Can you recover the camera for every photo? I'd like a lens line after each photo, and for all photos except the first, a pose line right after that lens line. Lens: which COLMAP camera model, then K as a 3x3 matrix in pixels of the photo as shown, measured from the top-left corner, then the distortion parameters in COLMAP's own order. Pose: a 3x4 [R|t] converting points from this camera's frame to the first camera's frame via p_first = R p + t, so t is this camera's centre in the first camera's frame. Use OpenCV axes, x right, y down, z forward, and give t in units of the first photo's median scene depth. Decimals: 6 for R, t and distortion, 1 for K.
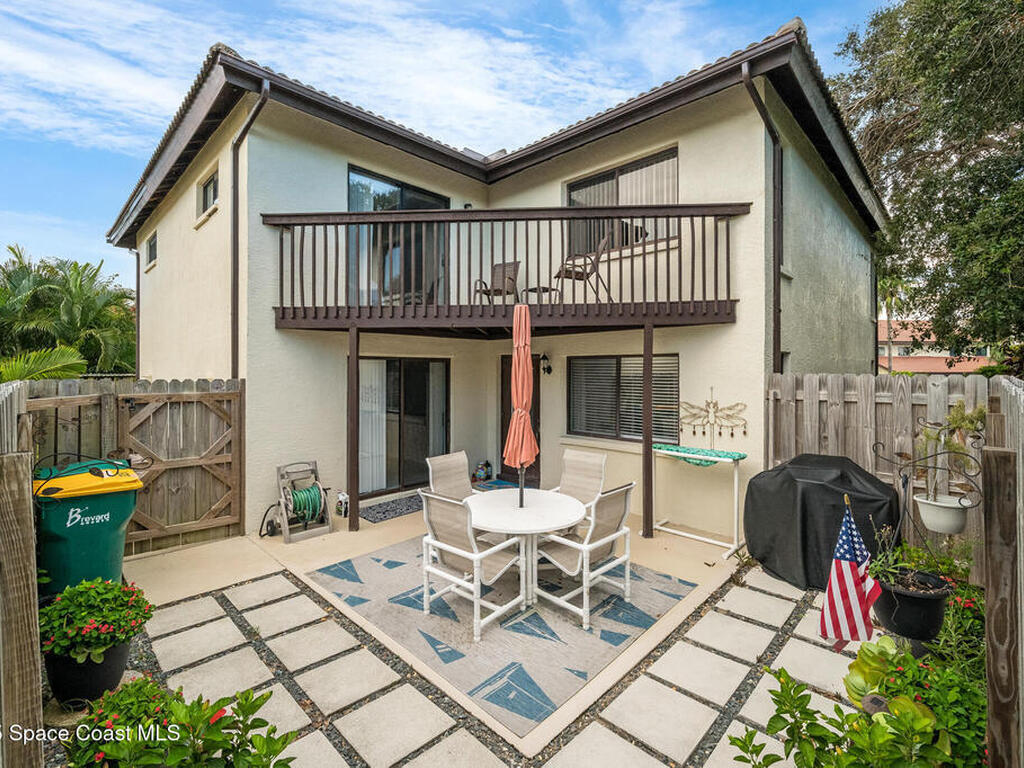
lens RADIAL K [[461.5, 0, 527.1], [0, 461.5, 367.7], [0, 0, 1]] dist [-0.001036, -0.000195]
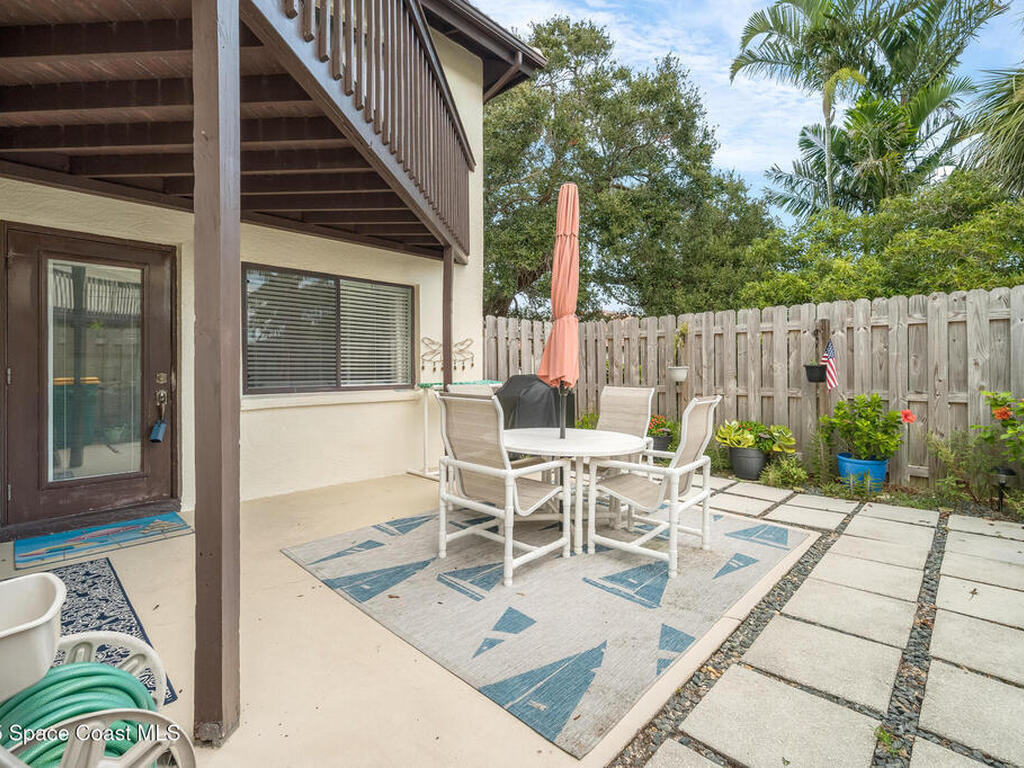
lens RADIAL K [[461.5, 0, 527.1], [0, 461.5, 367.7], [0, 0, 1]] dist [-0.001036, -0.000195]
pose [[0.030024, -0.004933, 0.999537, -0.821539], [-0.003965, 0.999979, 0.005054, 0.178828], [-0.999541, -0.004115, 0.030004, 1.053572]]
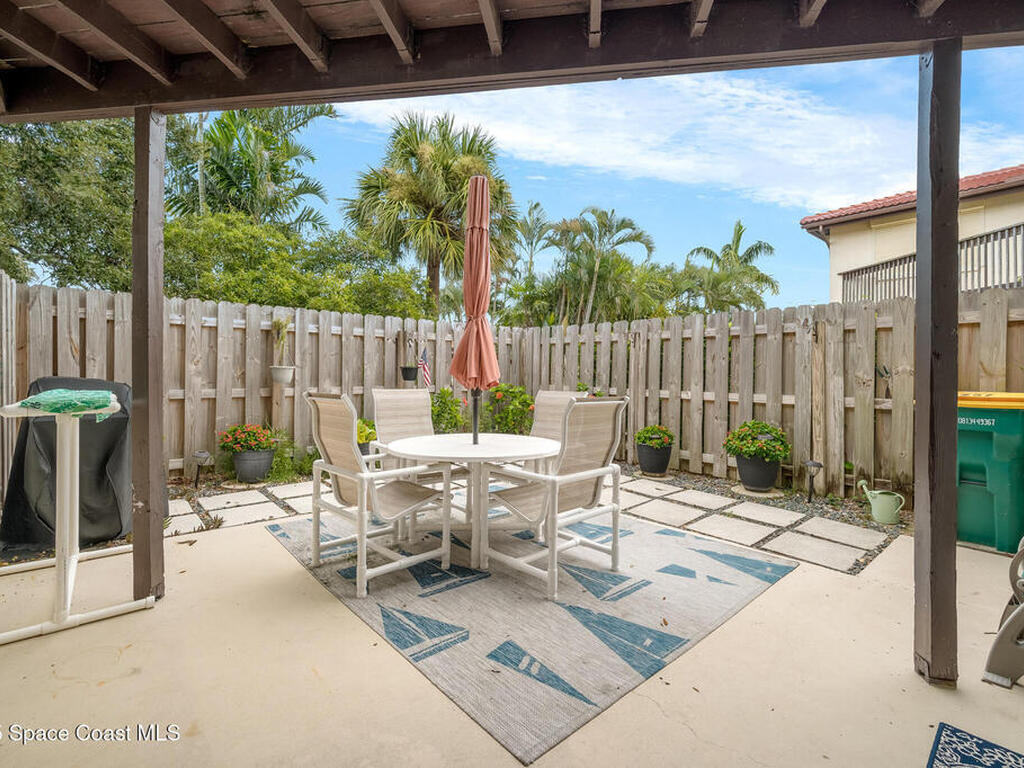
lens RADIAL K [[471.2, 0, 489.3], [0, 471.2, 373.4], [0, 0, 1]] dist [-0.001098, 0.000012]
pose [[-0.986379, -0.017172, 0.163590, -0.158160], [-0.017592, 0.999845, -0.001118, 0.191562], [-0.163545, -0.003980, -0.986528, 1.773436]]
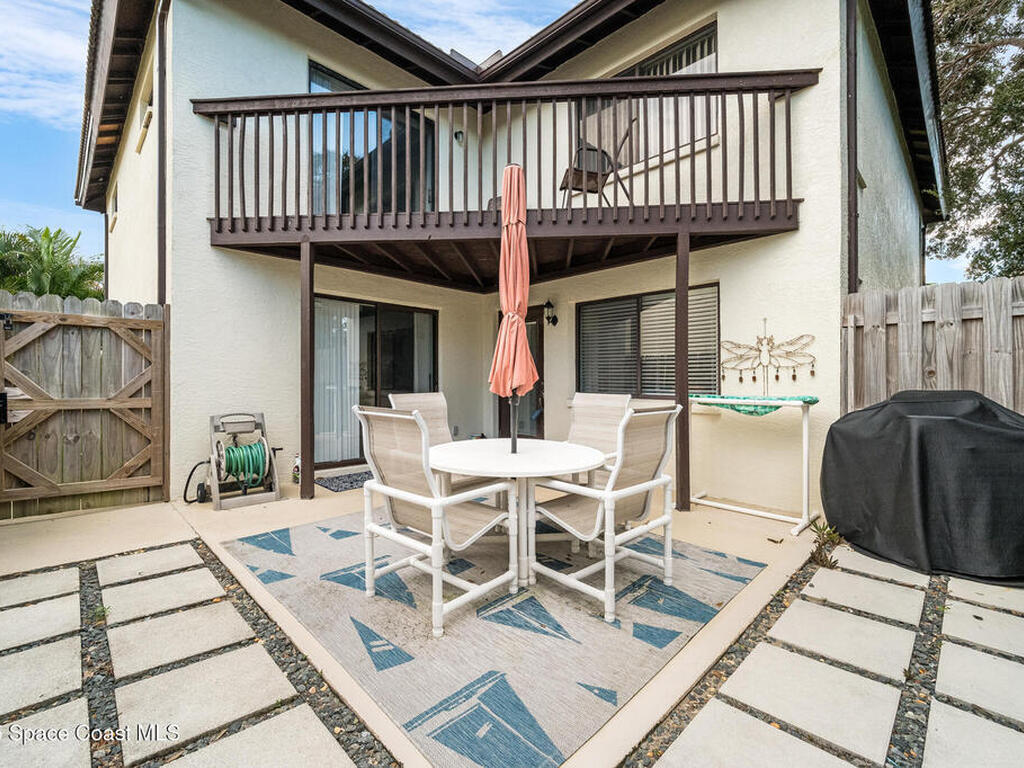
lens RADIAL K [[452.1, 0, 516.9], [0, 452.1, 378.5], [0, 0, 1]] dist [-0.002079, 0.000376]
pose [[0.999244, -0.001921, -0.038838, 0.019781], [0.001797, 0.999993, -0.003239, 0.191988], [0.038844, 0.003167, 0.999240, 0.304948]]
